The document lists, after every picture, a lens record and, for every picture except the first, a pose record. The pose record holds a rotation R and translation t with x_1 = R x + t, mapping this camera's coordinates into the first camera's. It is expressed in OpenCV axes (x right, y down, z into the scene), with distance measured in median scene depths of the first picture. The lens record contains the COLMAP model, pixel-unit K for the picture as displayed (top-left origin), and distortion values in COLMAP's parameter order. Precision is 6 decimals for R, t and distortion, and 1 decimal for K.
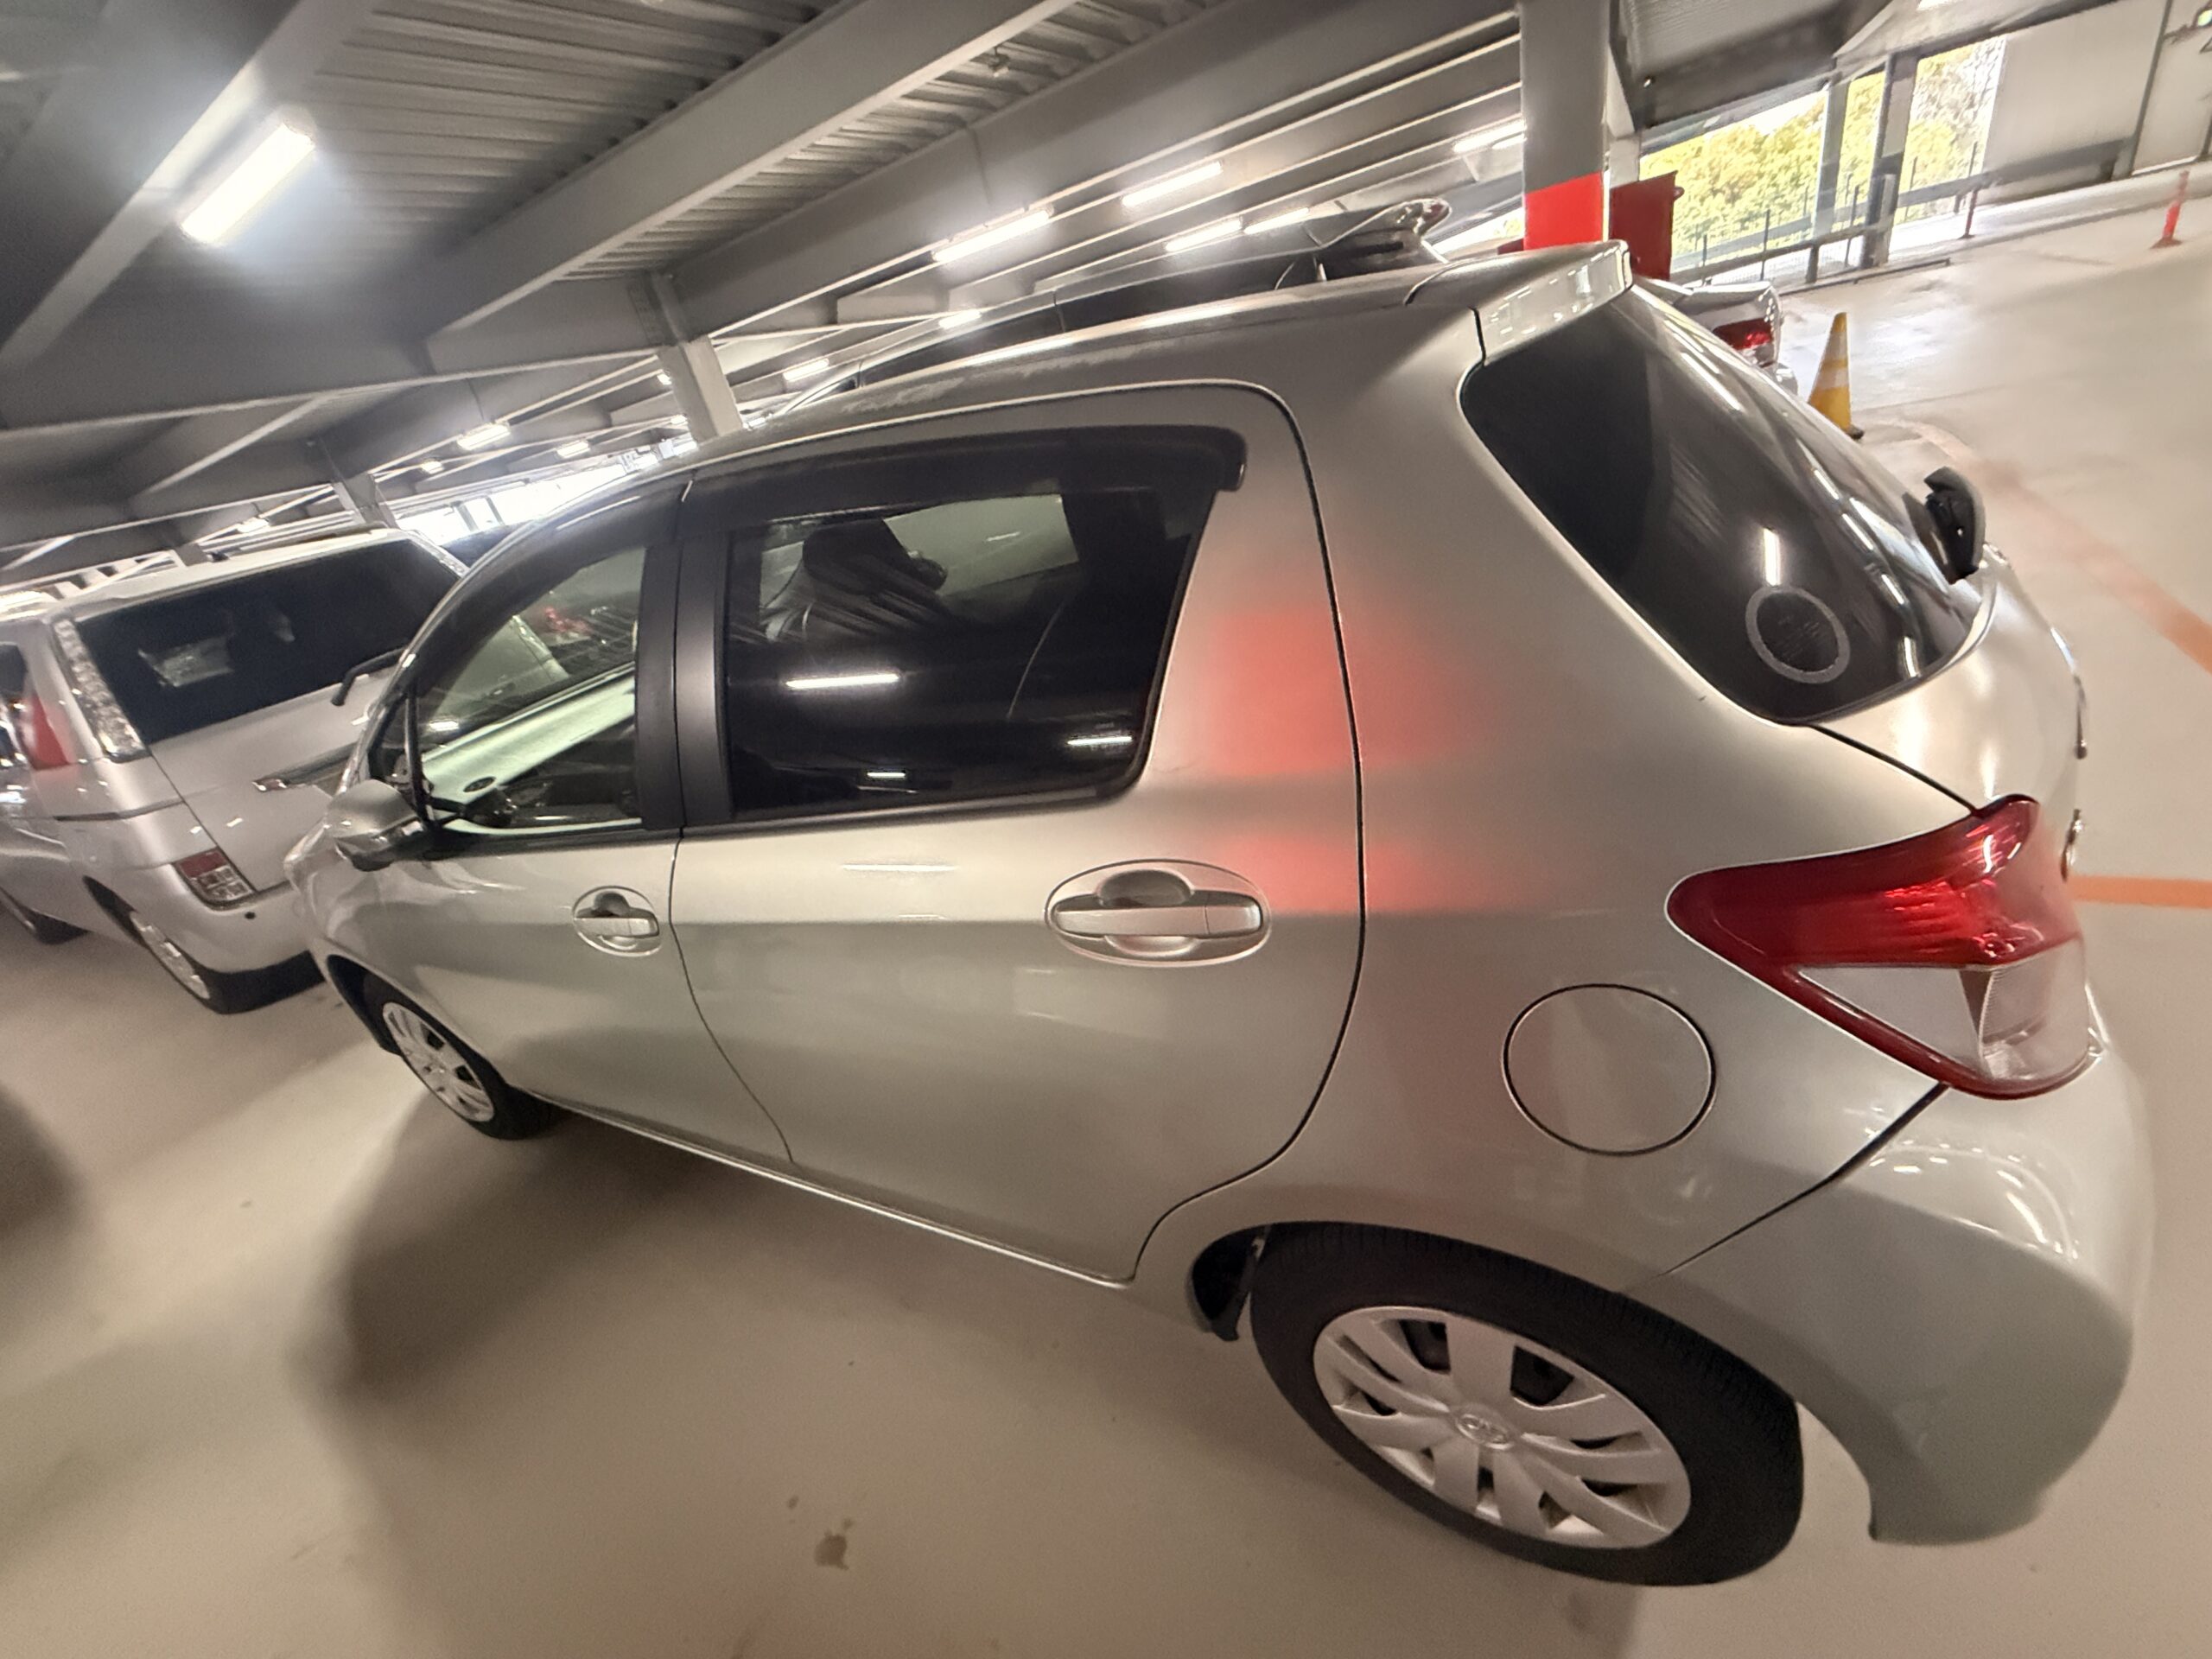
lens RADIAL K [[884.2, 0, 1109.2], [0, 884.2, 831.7], [0, 0, 1]] dist [0.001033, 0.000979]
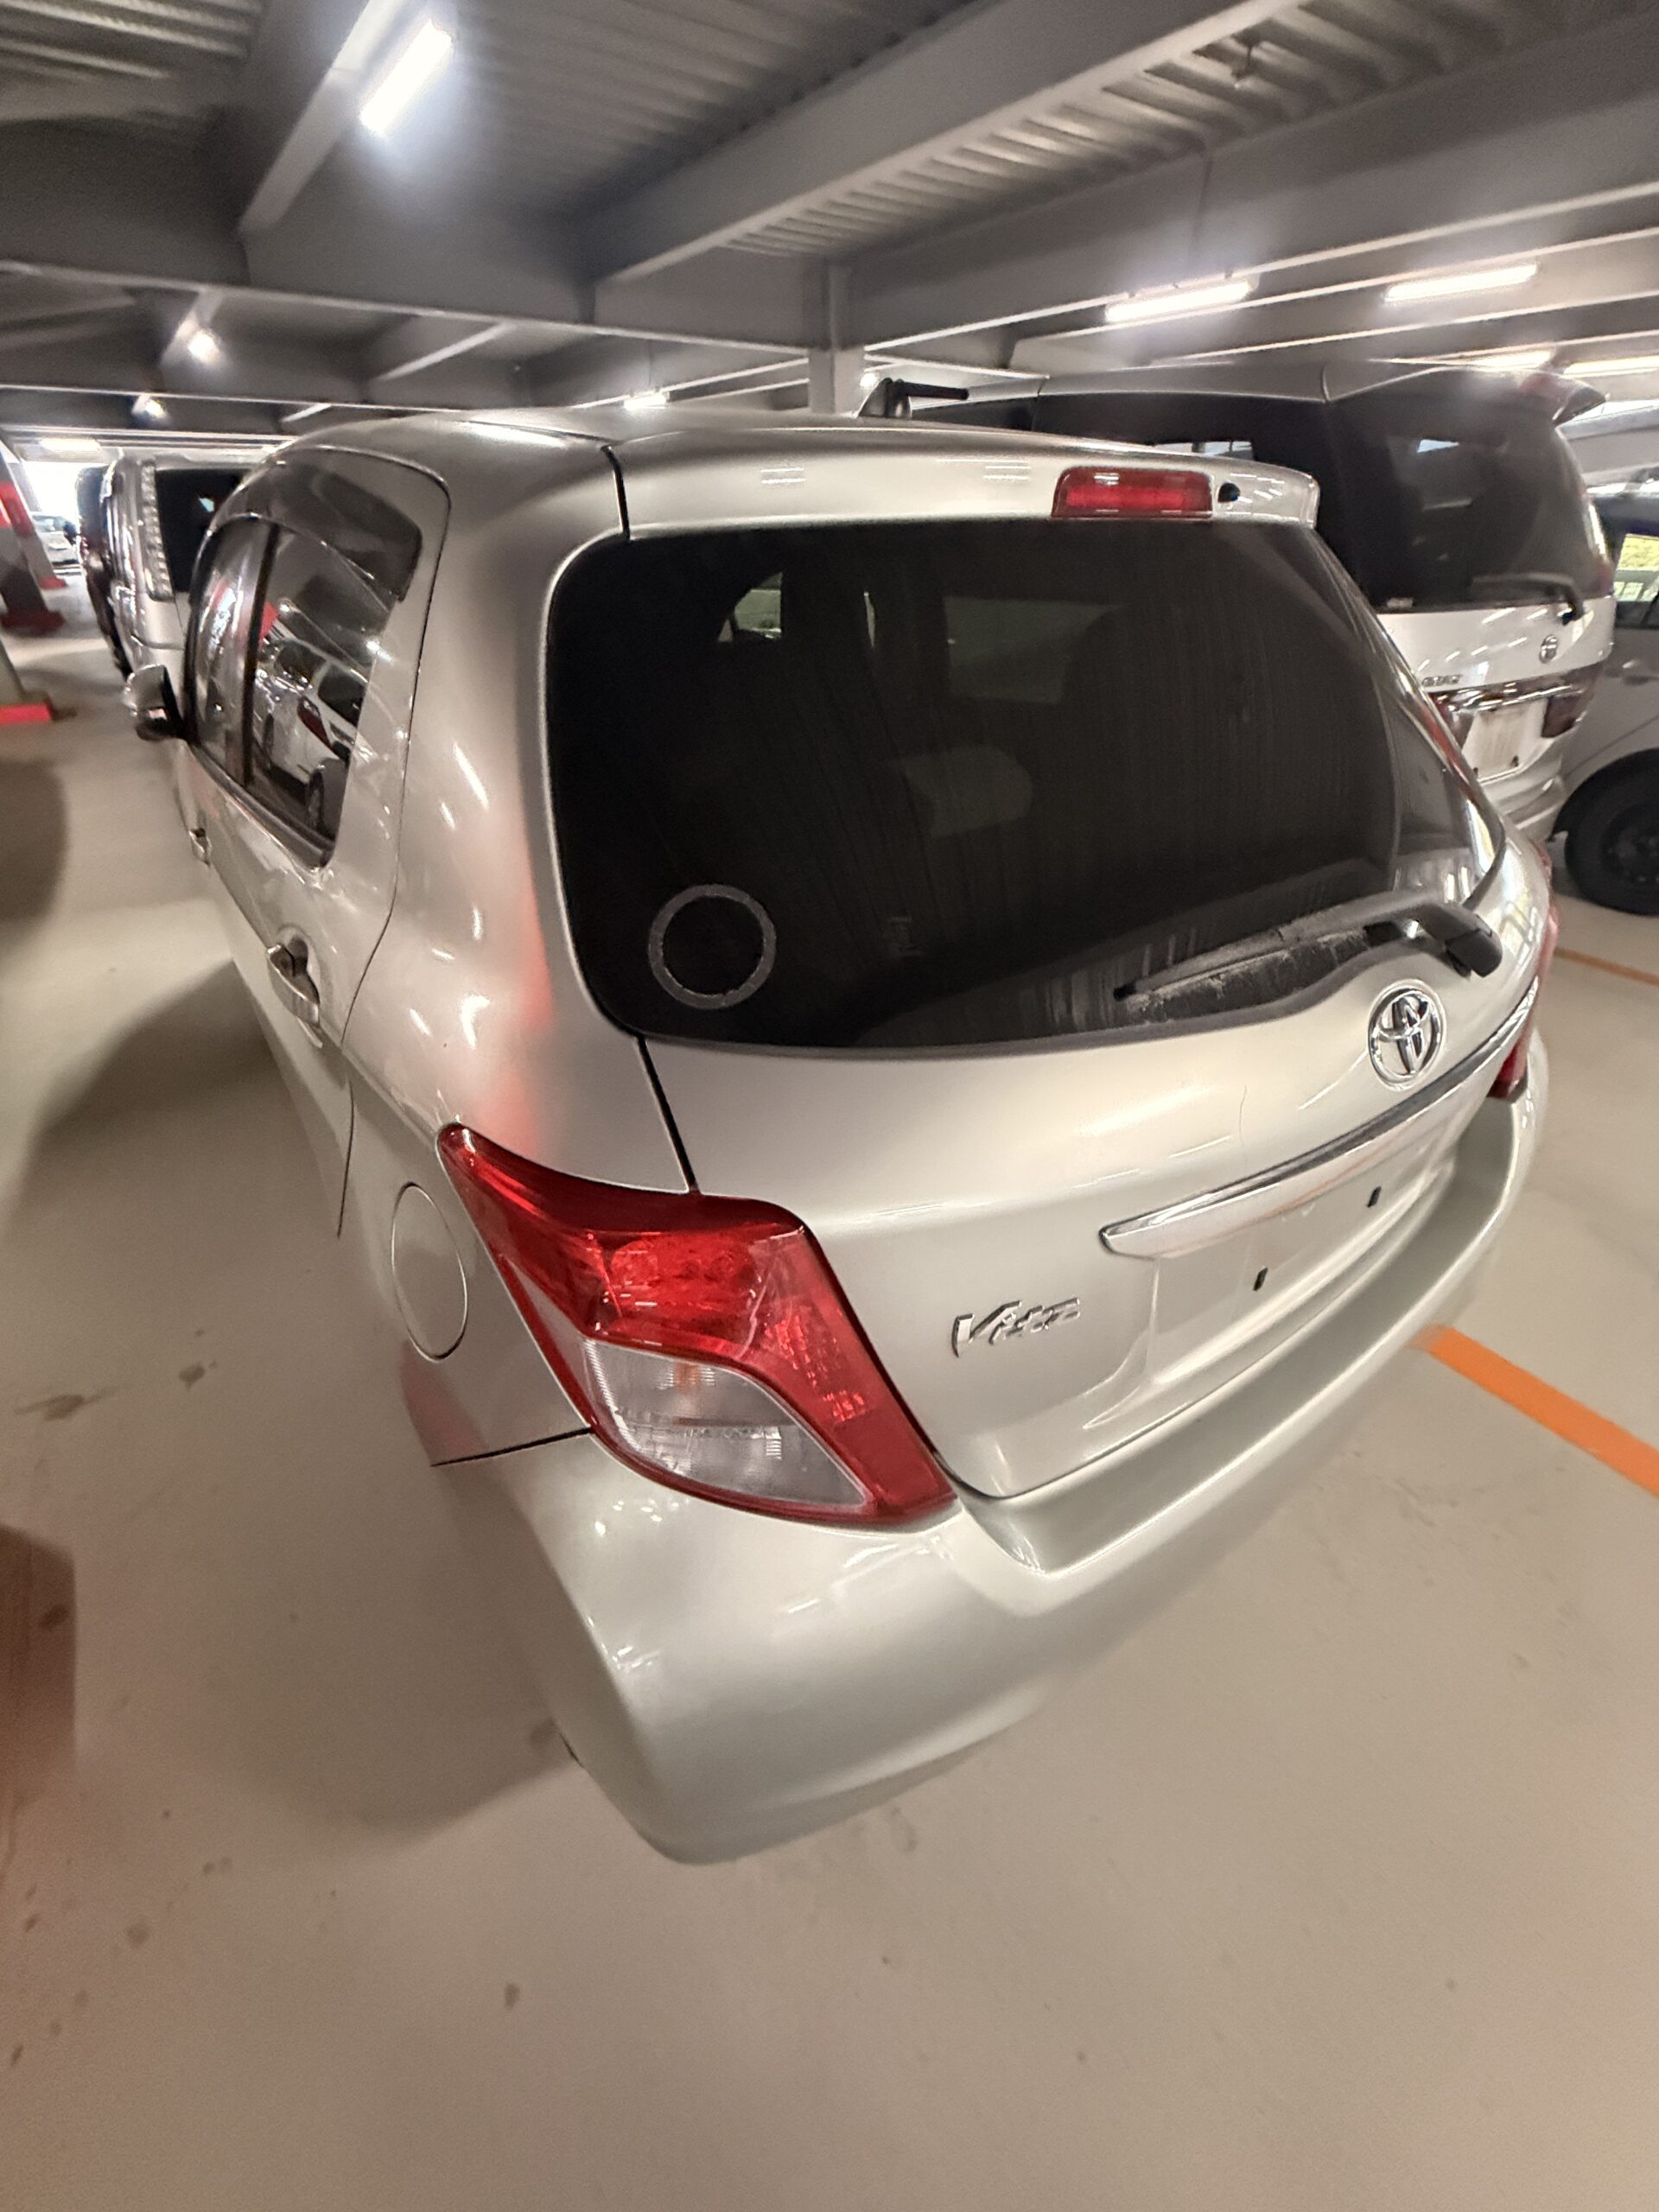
lens RADIAL K [[884.2, 0, 833.7], [0, 884.2, 1099.8], [0, 0, 1]] dist [0.001033, 0.000979]
pose [[0.875539, 0.429320, -0.221620, 0.102477], [-0.388303, 0.898217, 0.205976, -0.028296], [0.287493, -0.094284, 0.953131, 0.015951]]
